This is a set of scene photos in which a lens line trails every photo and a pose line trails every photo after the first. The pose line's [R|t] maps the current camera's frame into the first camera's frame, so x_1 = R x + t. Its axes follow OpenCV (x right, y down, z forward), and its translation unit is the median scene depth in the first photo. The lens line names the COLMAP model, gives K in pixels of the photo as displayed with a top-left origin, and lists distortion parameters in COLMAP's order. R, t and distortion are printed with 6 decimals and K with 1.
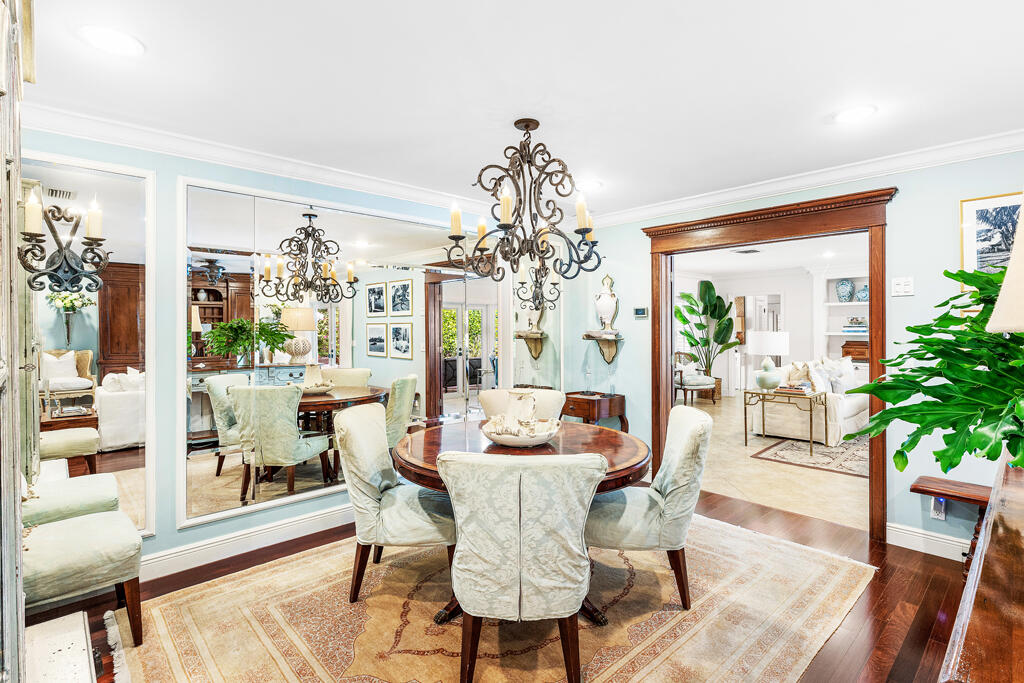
lens RADIAL K [[495.5, 0, 518.1], [0, 495.5, 328.2], [0, 0, 1]] dist [0.000544, 0.000028]
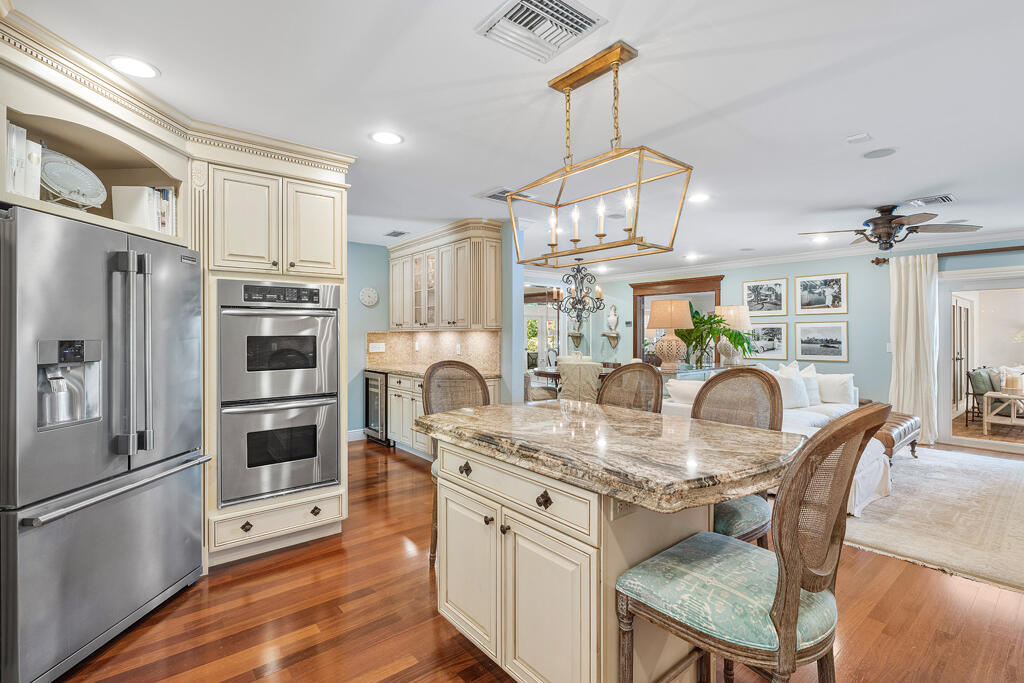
lens RADIAL K [[480.3, 0, 512.0], [0, 480.3, 341.5], [0, 0, 1]] dist [-0.000924, -0.000310]
pose [[0.997180, 0.002372, -0.075004, -0.091861], [-0.001283, 0.999893, 0.014559, 0.015642], [0.075030, -0.014422, 0.997077, -1.055954]]
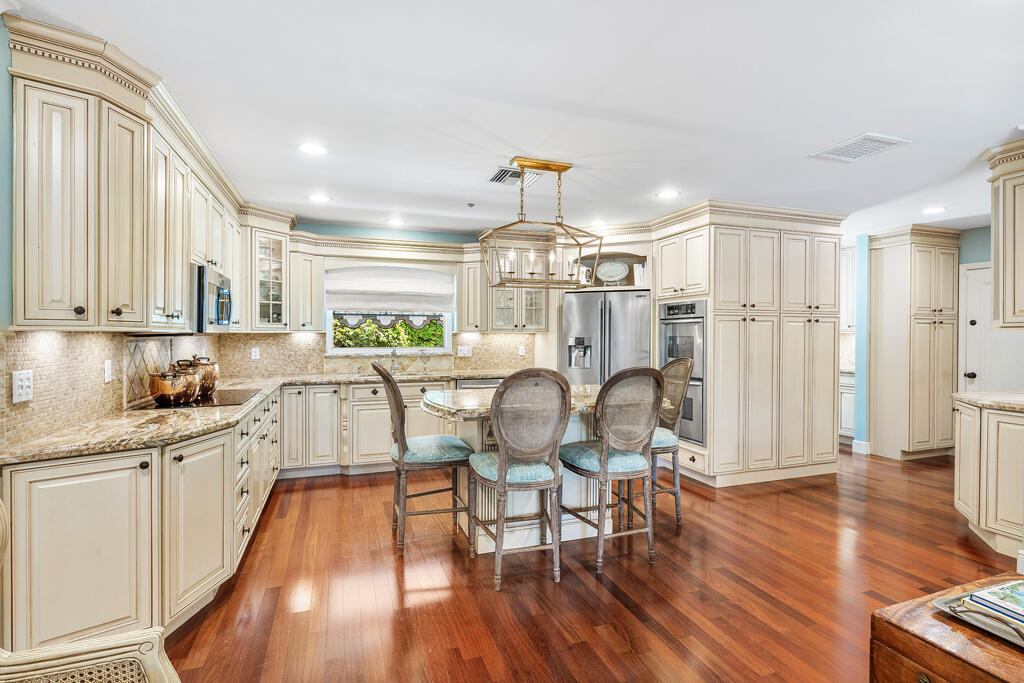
lens RADIAL K [[506.2, 0, 525.5], [0, 506.2, 338.3], [0, 0, 1]] dist [-0.000553, -0.000239]
pose [[-0.393420, 0.006888, -0.919333, 0.643593], [0.000643, 0.999974, 0.007217, 0.013948], [0.919359, 0.002248, -0.393414, -0.318412]]
